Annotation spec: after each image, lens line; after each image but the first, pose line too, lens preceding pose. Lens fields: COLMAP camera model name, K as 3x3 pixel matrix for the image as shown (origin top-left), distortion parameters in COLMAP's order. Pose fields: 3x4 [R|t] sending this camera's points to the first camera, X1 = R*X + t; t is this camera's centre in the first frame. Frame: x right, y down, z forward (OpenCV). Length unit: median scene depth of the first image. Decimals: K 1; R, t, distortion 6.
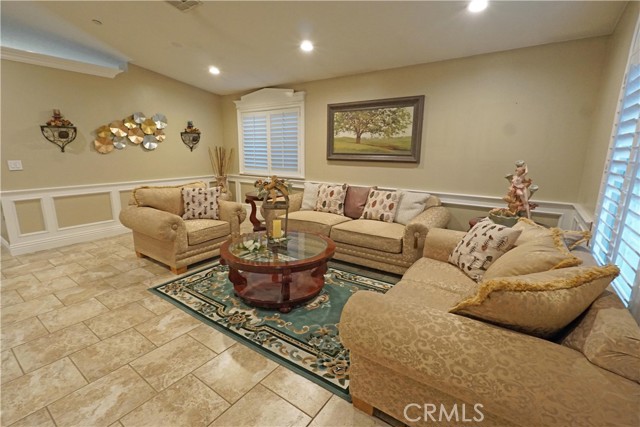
lens RADIAL K [[292.4, 0, 317.0], [0, 292.4, 212.2], [0, 0, 1]] dist [-0.020664, 0.009923]
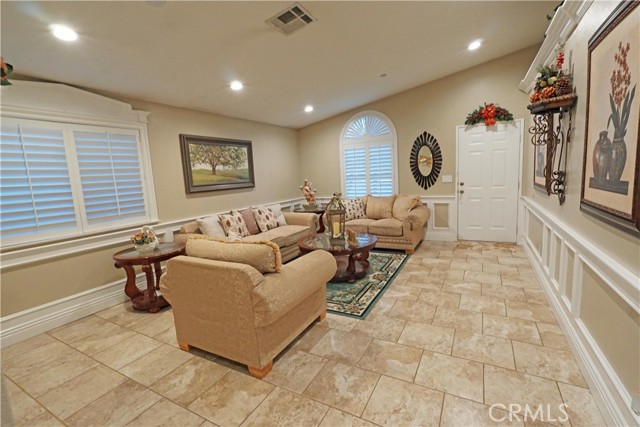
lens RADIAL K [[292.4, 0, 317.7], [0, 292.4, 212.5], [0, 0, 1]] dist [-0.020664, 0.009923]
pose [[-0.113815, -0.132972, 0.984563, -1.115026], [0.261523, 0.952042, 0.158812, -0.197981], [-0.958463, 0.275561, -0.073581, 0.854573]]
